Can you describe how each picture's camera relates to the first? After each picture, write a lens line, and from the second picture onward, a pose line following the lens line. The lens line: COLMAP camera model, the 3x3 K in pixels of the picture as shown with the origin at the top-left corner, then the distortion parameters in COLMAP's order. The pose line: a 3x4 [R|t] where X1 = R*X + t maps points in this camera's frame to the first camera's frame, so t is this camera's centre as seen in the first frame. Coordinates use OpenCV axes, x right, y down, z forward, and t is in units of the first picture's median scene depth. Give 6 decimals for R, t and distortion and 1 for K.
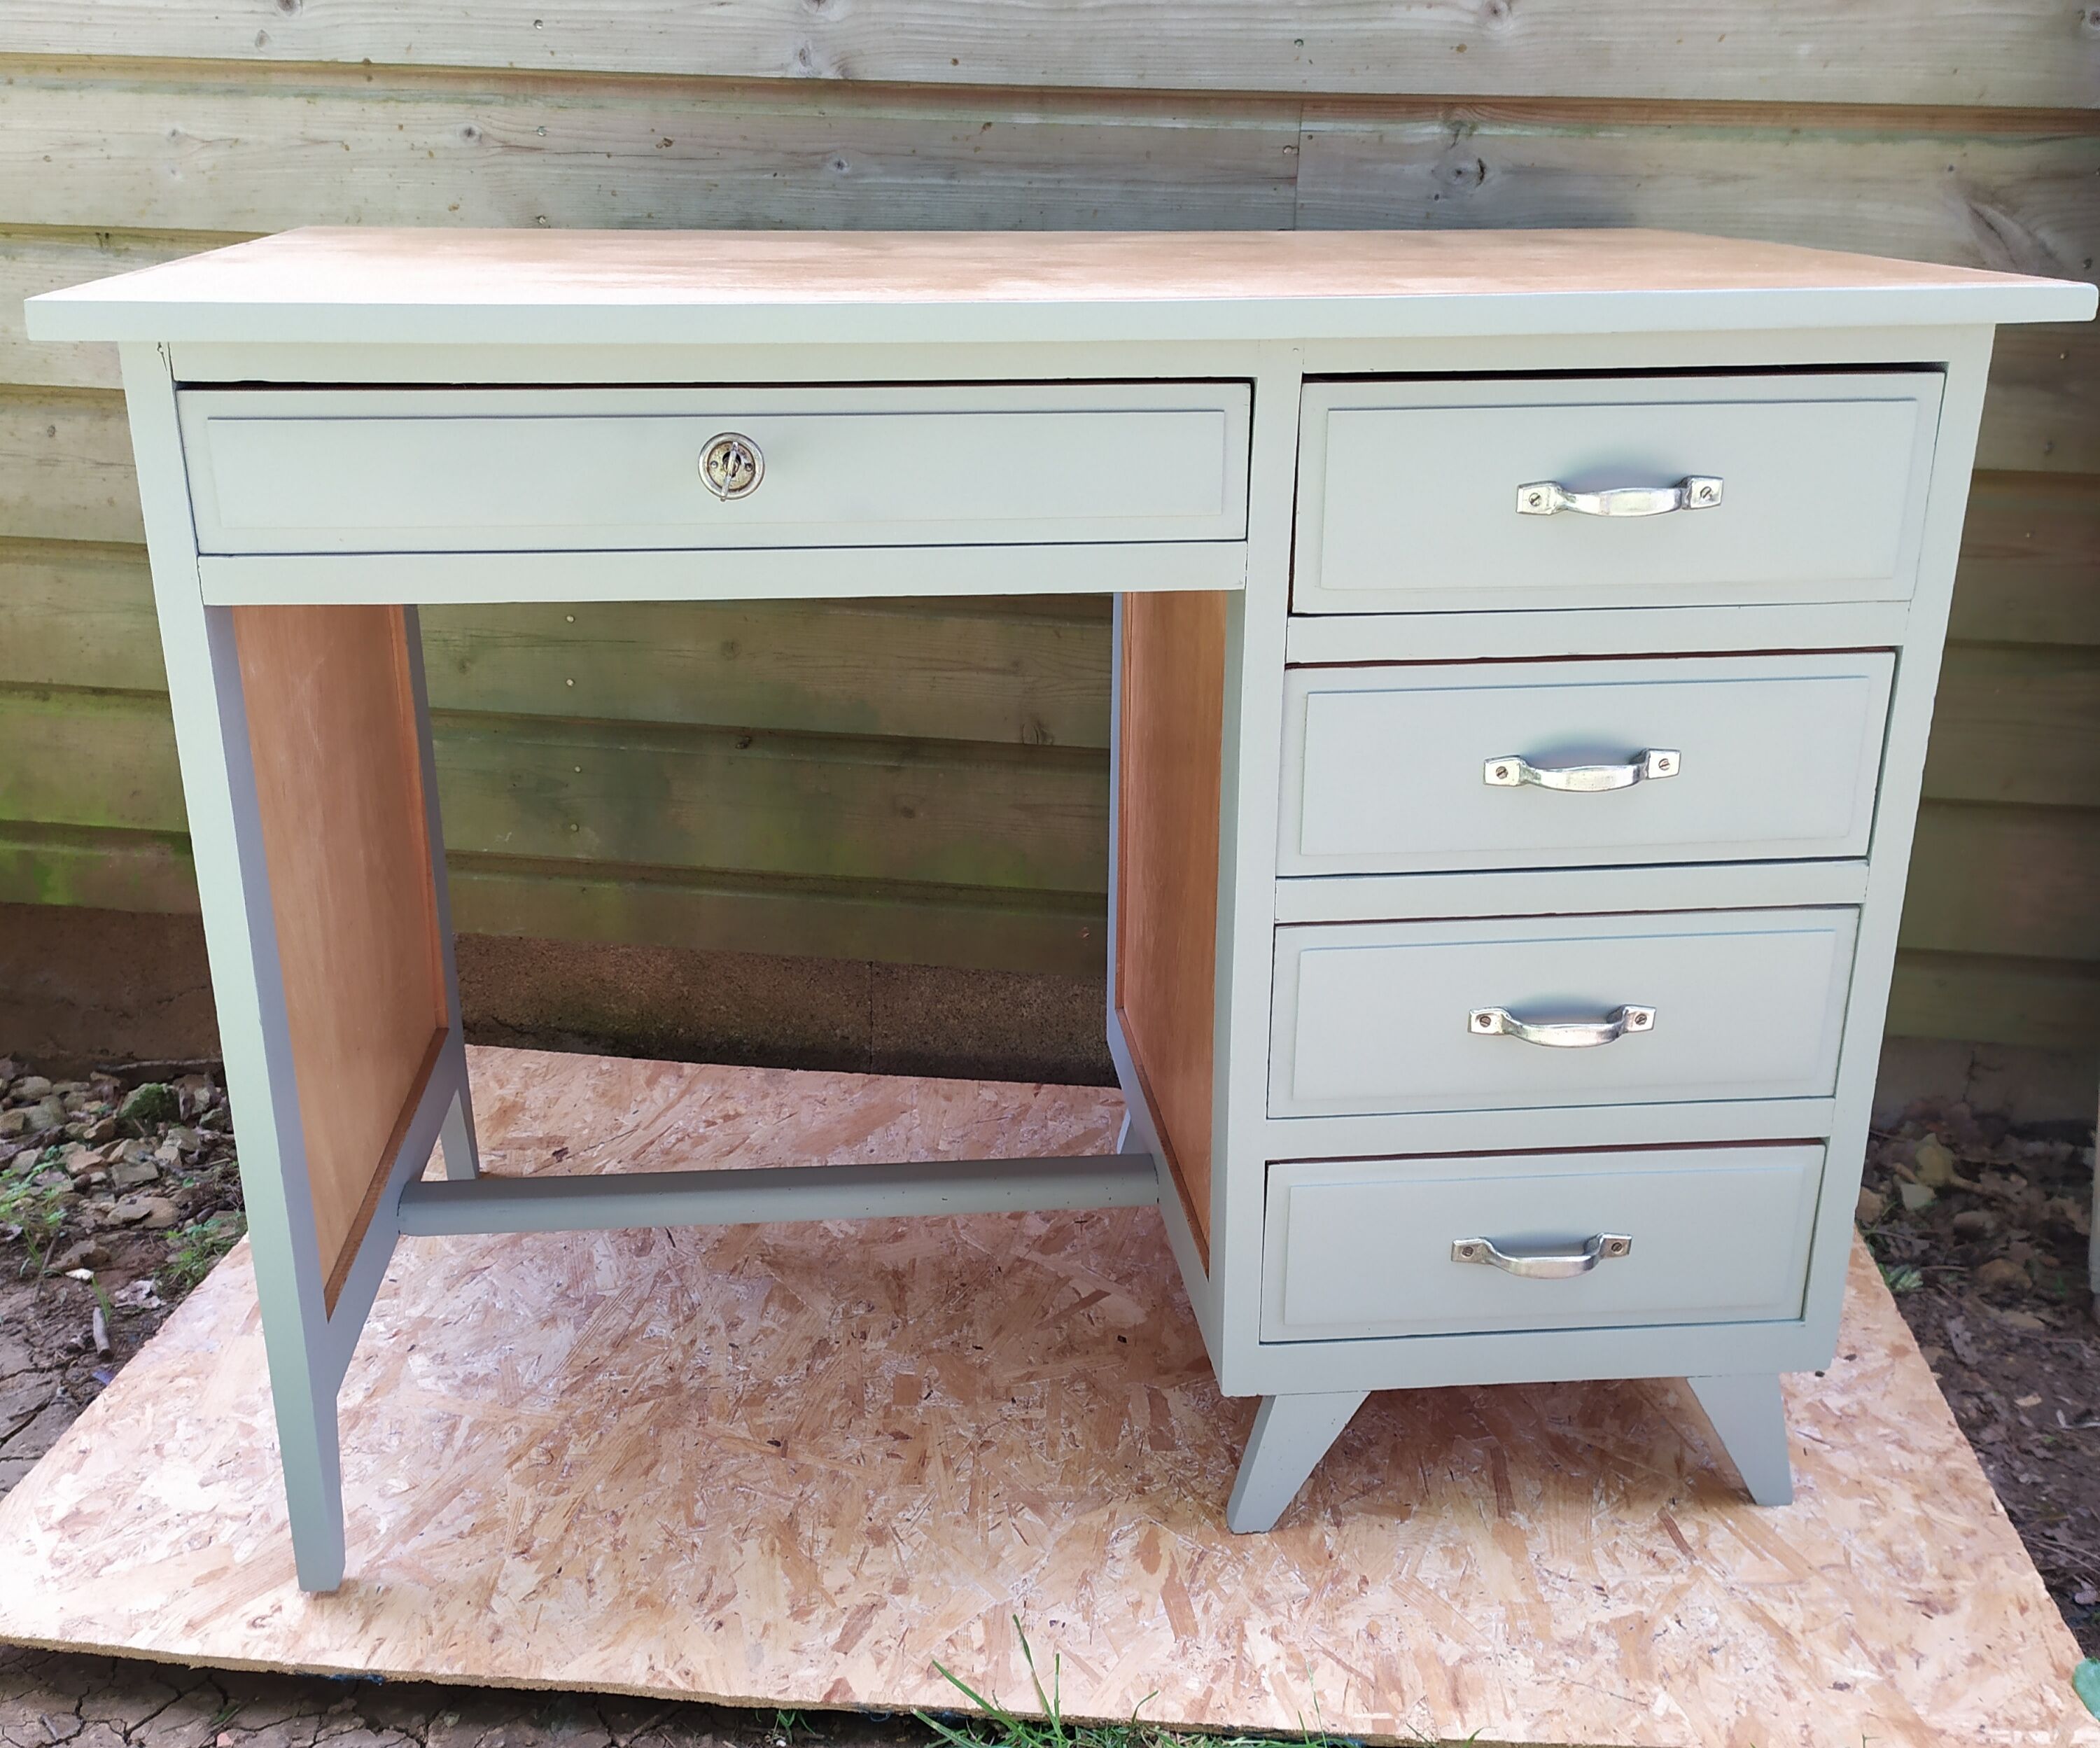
lens RADIAL K [[2089.8, 0, 993.8], [0, 2089.8, 873.9], [0, 0, 1]] dist [0.007602, -0.006018]
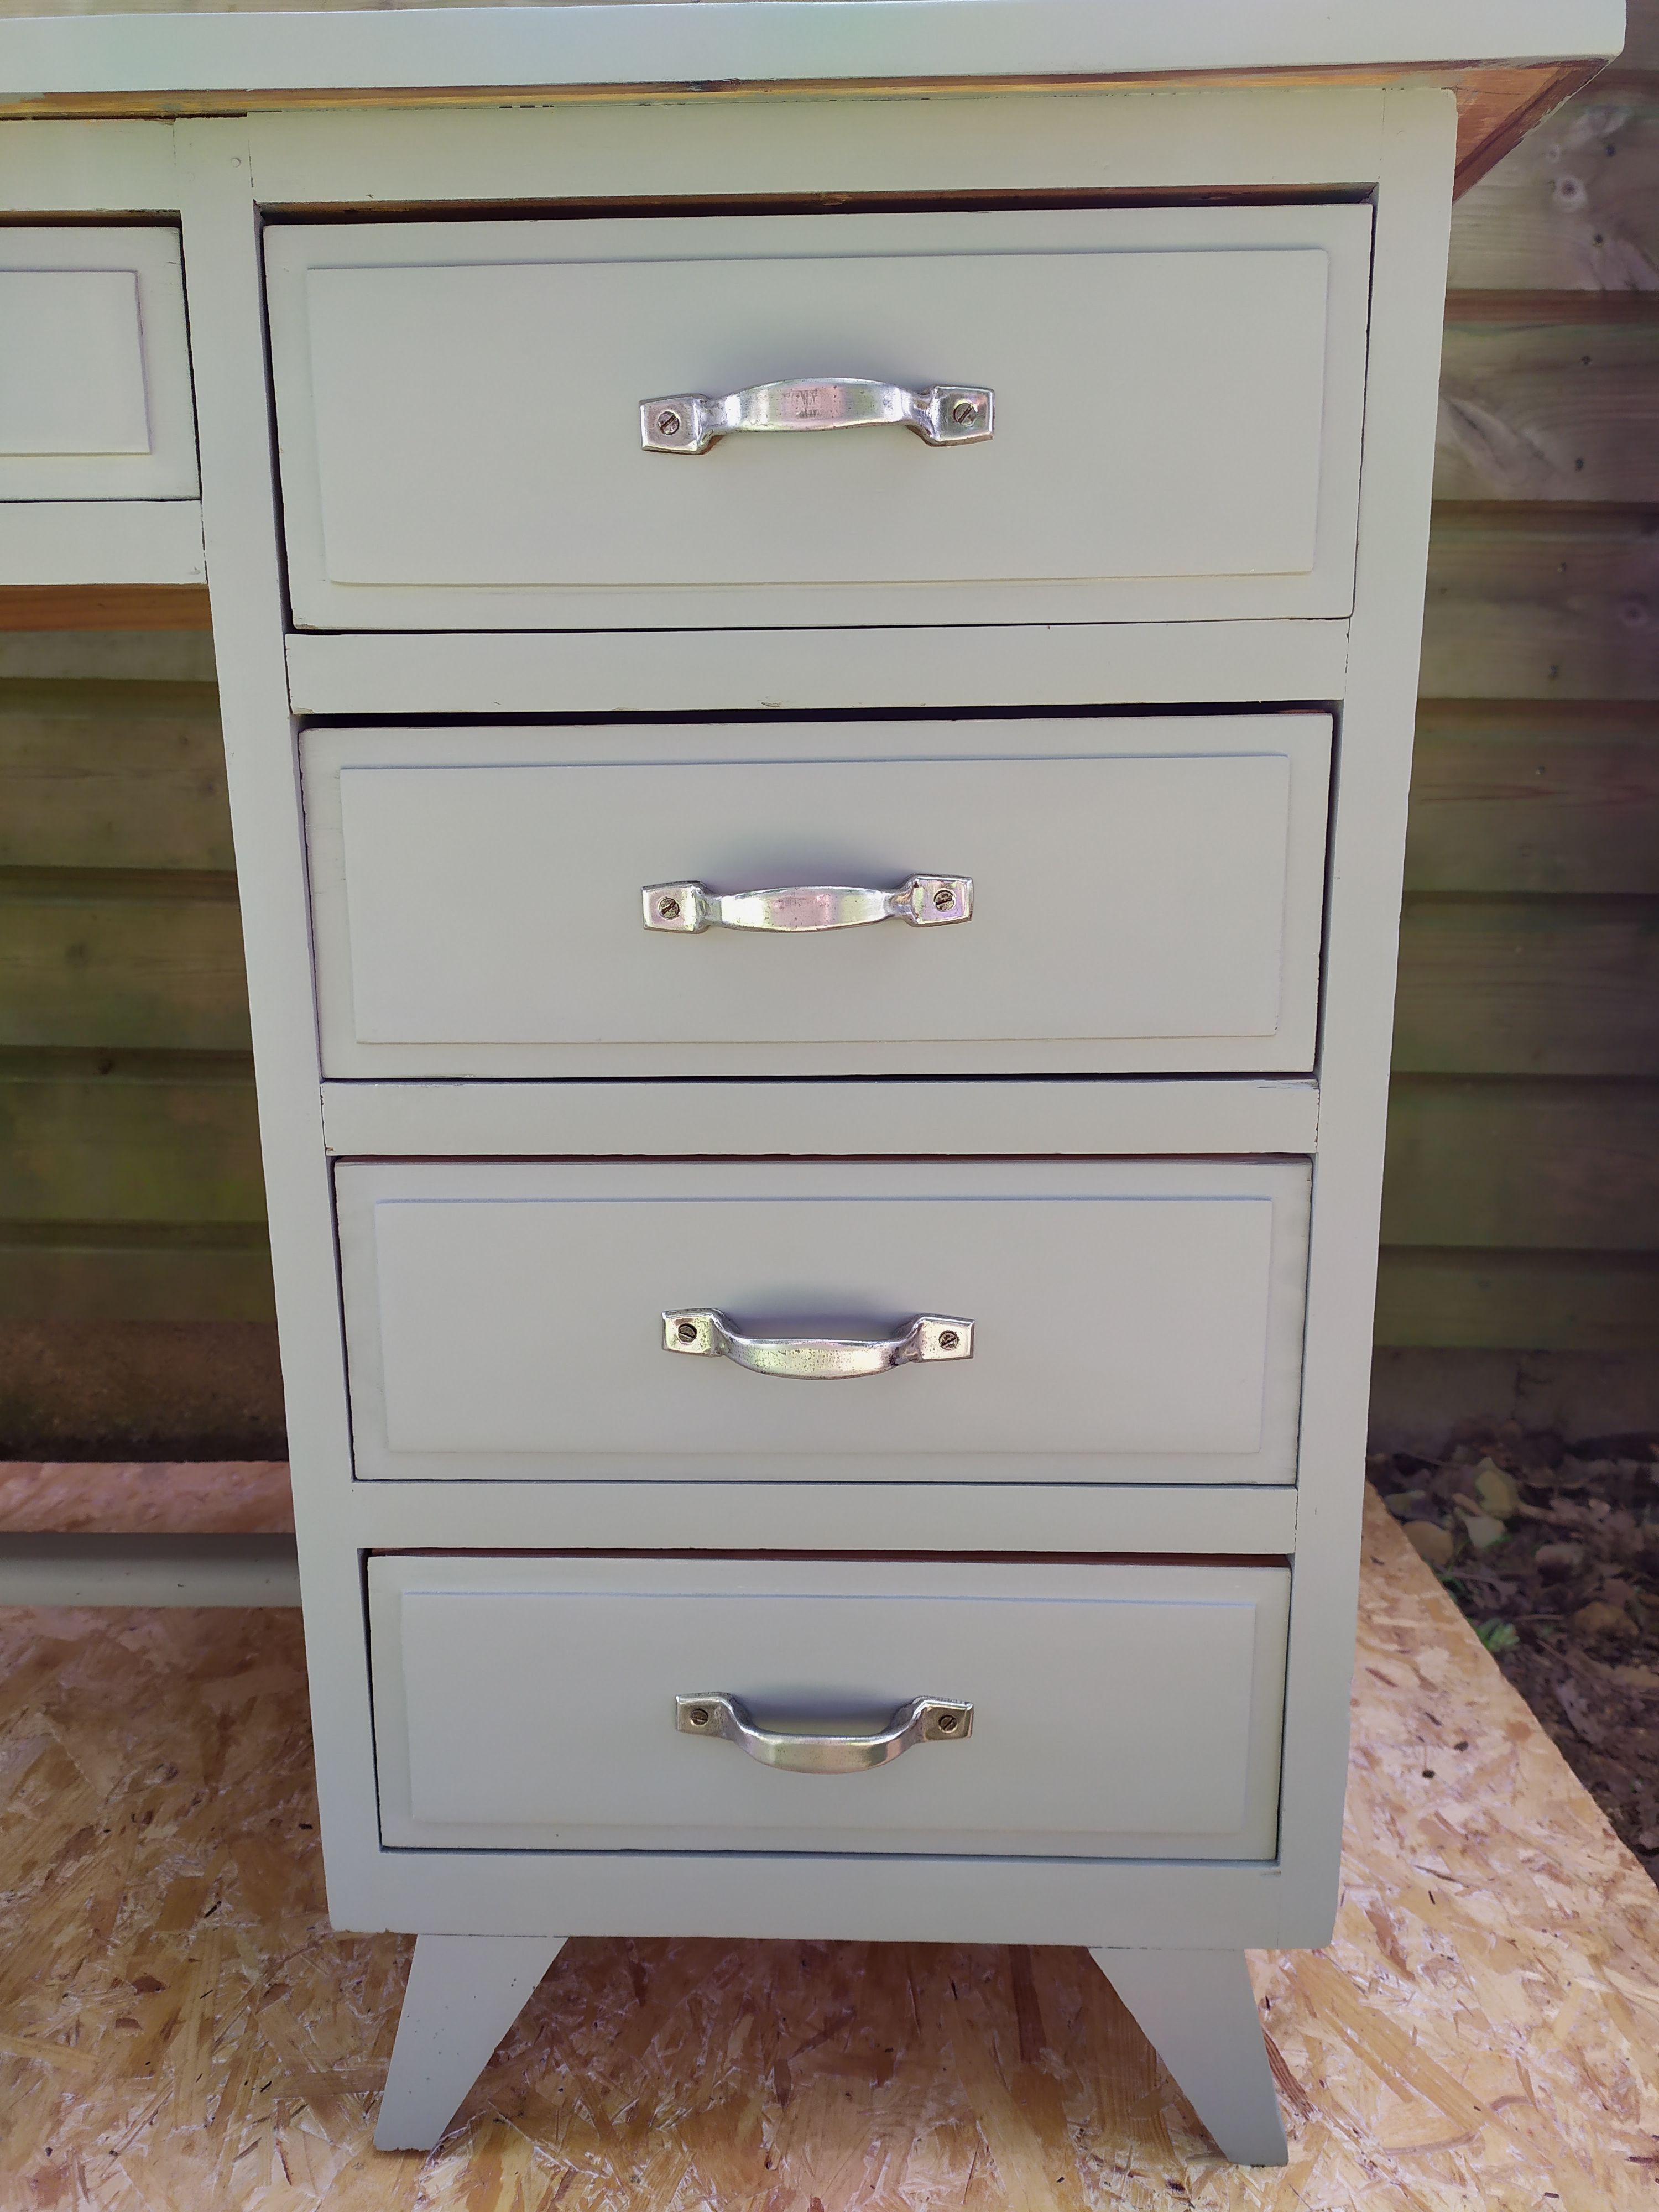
lens RADIAL K [[1676.1, 0, 781.8], [0, 1676.1, 1107.0], [0, 0, 1]] dist [-0.052606, 0.055029]
pose [[0.993992, -0.033587, 0.104172, 0.097074], [0.045741, 0.992129, -0.116567, 0.051299], [-0.099437, 0.120632, 0.987705, 0.362353]]
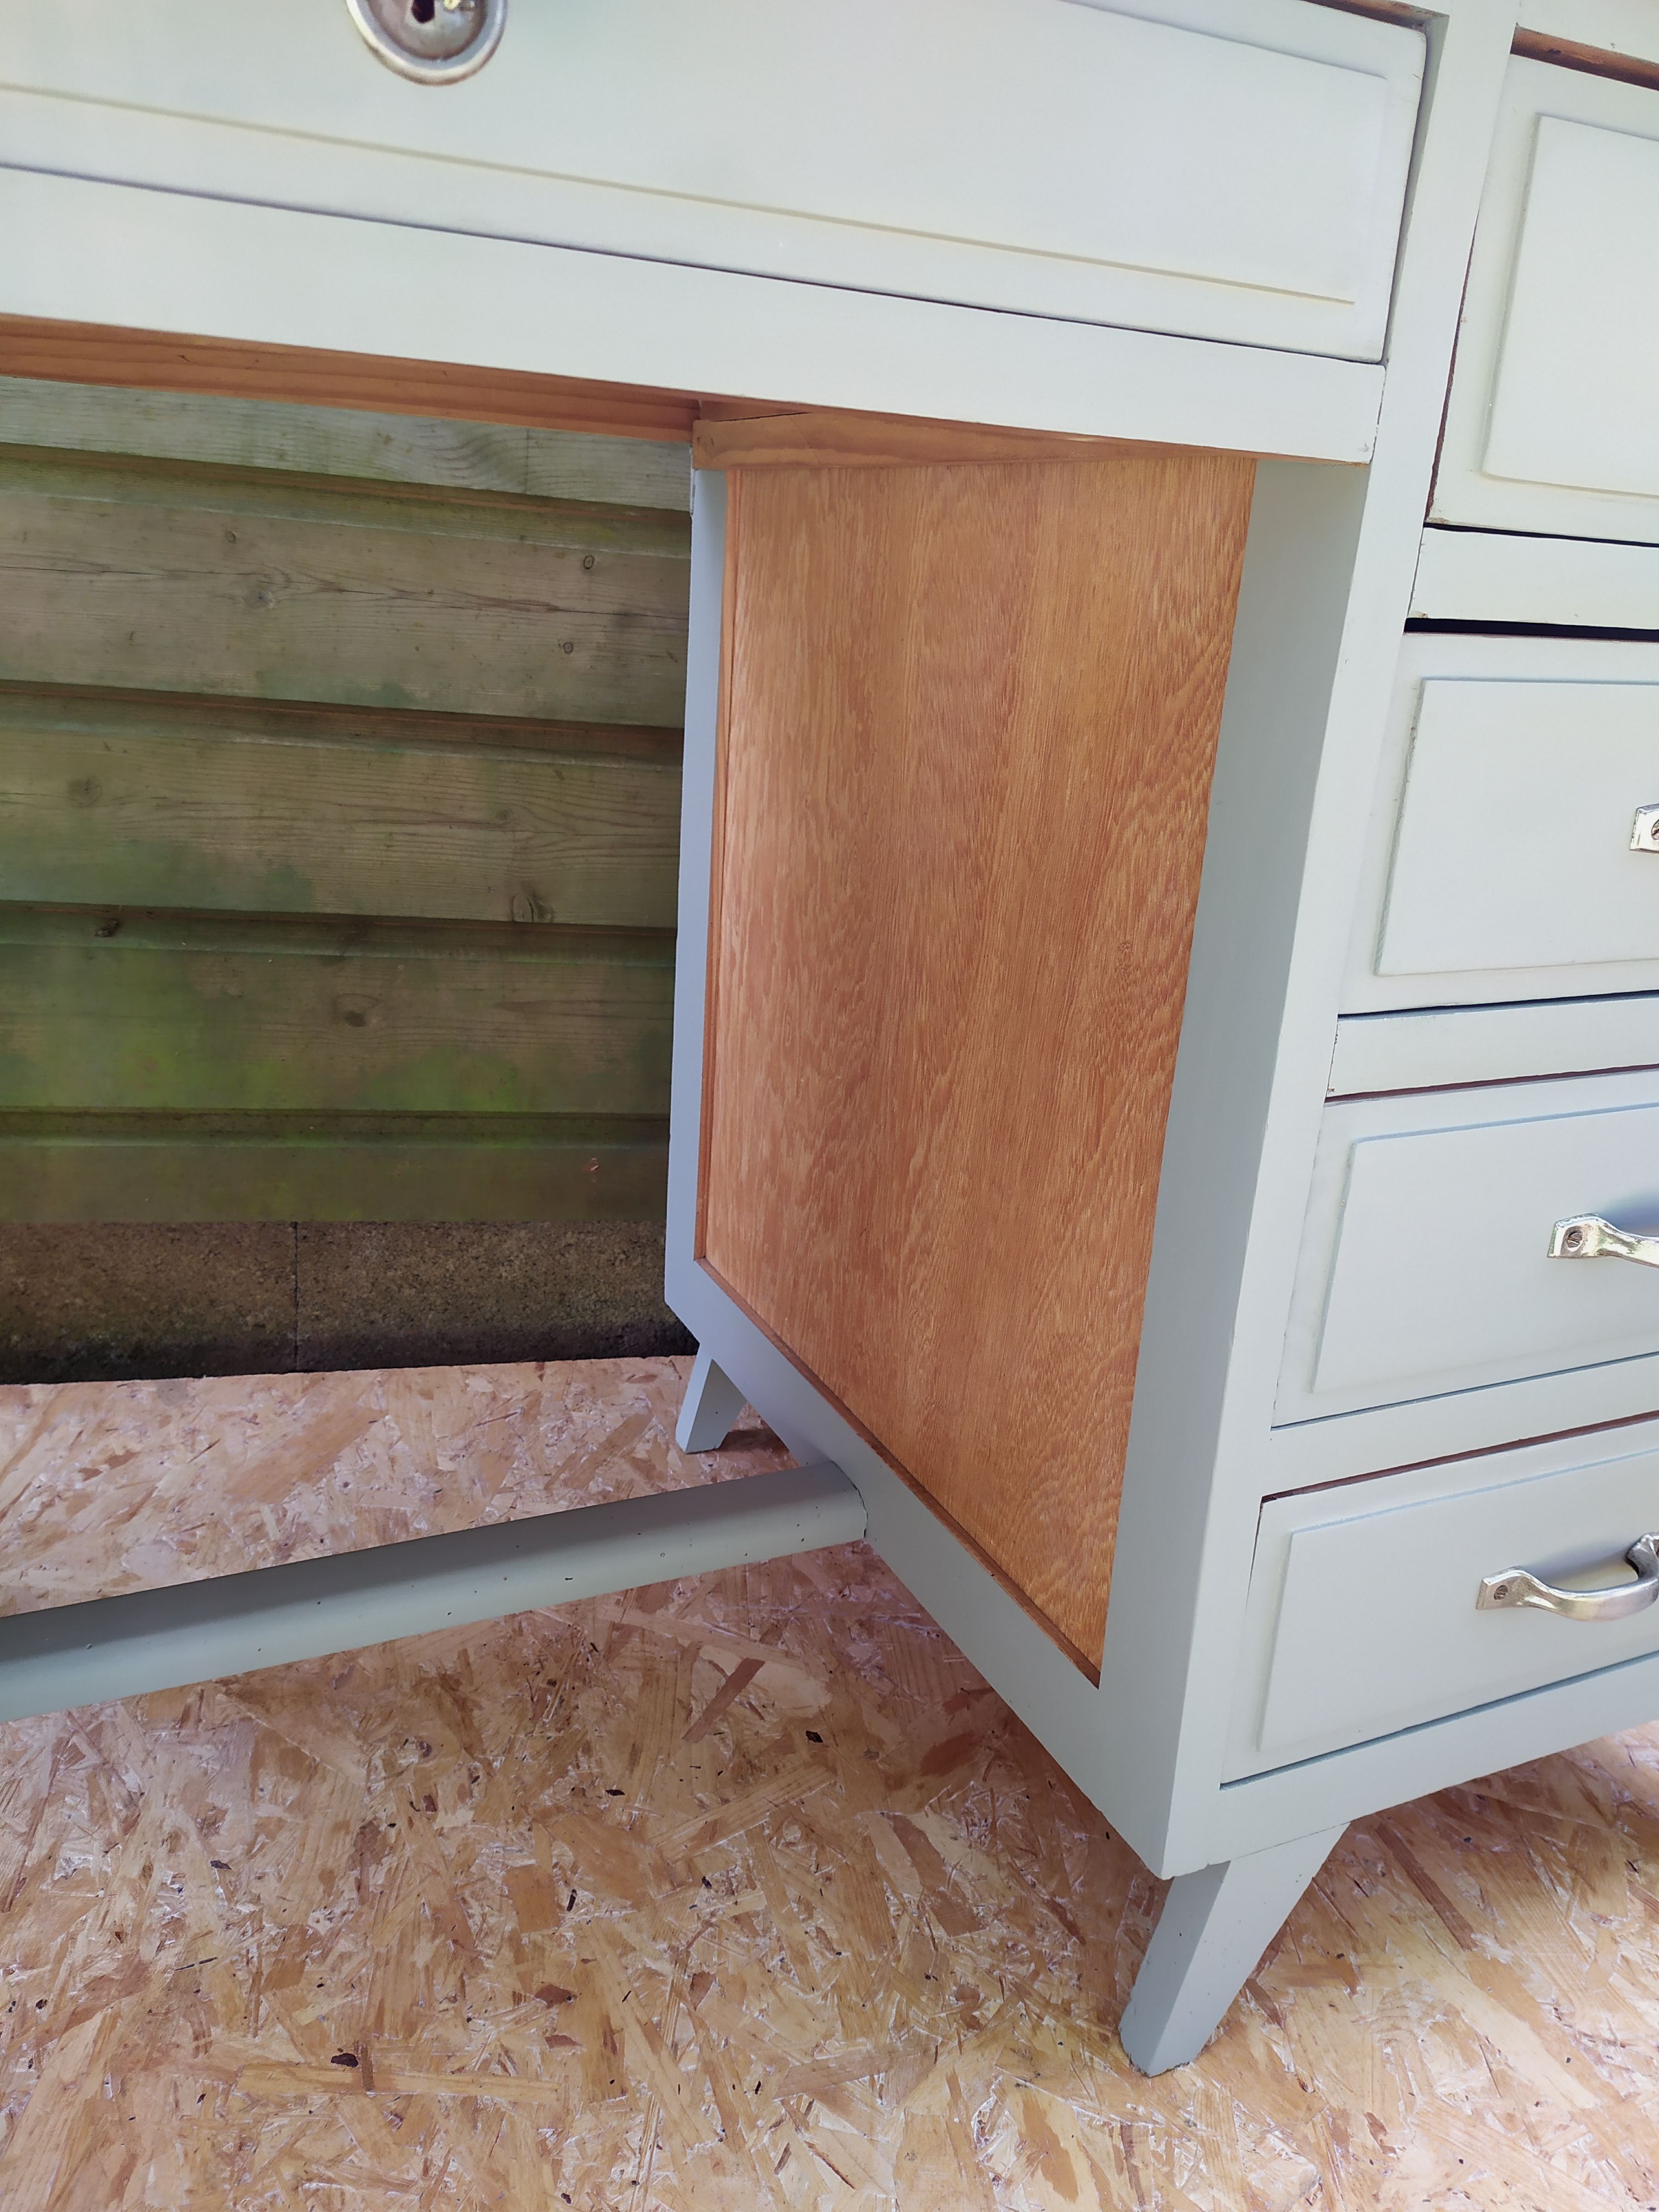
lens RADIAL K [[1688.7, 0, 829.5], [0, 1688.7, 1106.0], [0, 0, 1]] dist [0.052089, -0.092083]
pose [[0.933945, -0.050670, 0.353806, -0.114475], [0.054624, 0.998506, -0.001192, 0.013545], [-0.353217, 0.020439, 0.935318, 0.436969]]
